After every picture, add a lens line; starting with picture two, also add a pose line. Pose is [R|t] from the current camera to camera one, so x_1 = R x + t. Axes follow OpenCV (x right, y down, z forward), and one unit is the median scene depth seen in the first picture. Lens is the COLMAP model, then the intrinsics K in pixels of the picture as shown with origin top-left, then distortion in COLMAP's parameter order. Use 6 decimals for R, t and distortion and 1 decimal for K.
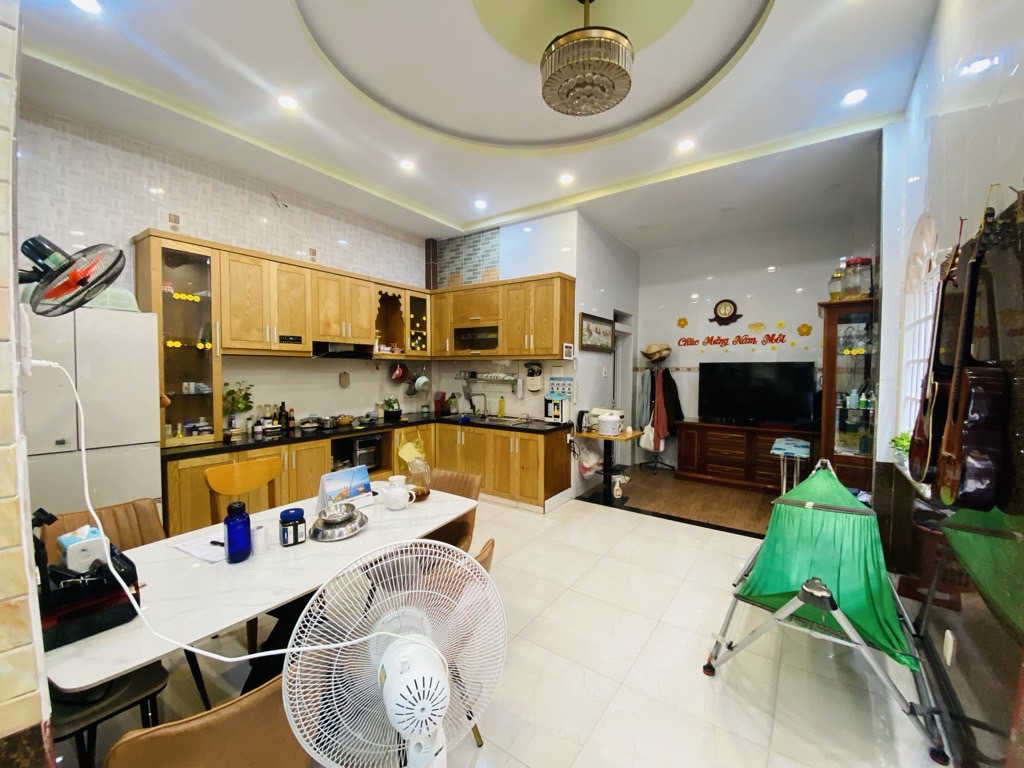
lens RADIAL K [[407.6, 0, 512.0], [0, 407.6, 384.0], [0, 0, 1]] dist [0.000394, 0.000022]
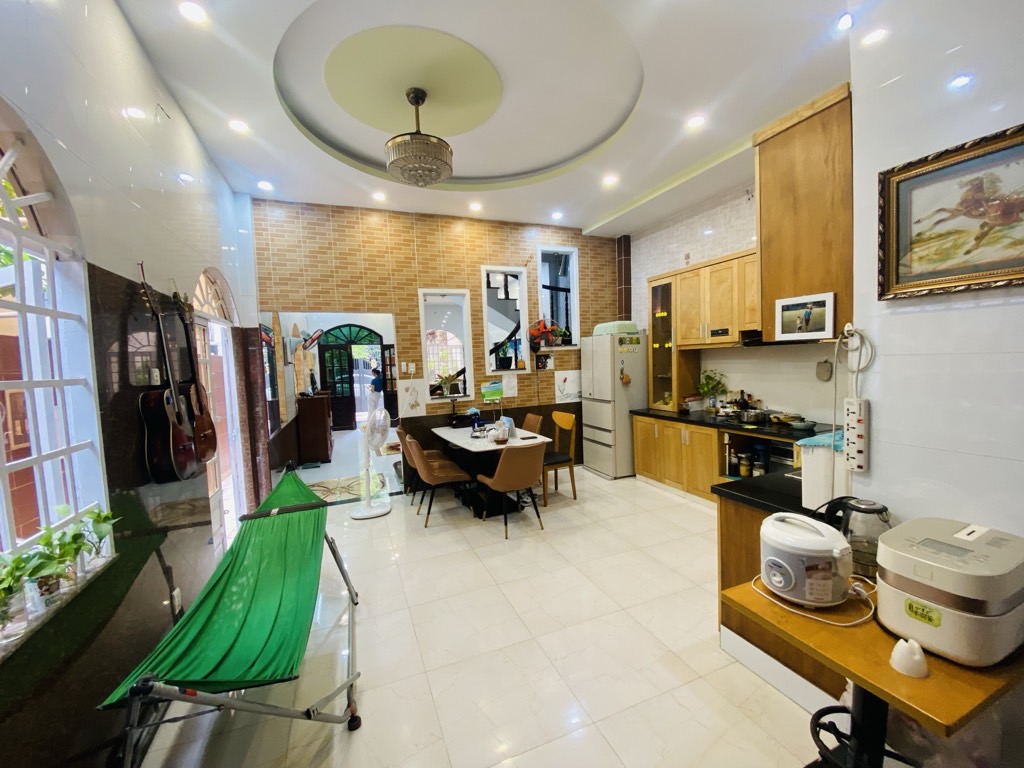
lens RADIAL K [[407.6, 0, 512.0], [0, 407.6, 384.0], [0, 0, 1]] dist [0.000394, 0.000022]
pose [[-0.519854, 0.063803, -0.851869, 0.714142], [0.007856, 0.997522, 0.069918, -0.055035], [0.854219, 0.029655, -0.519067, 1.143345]]
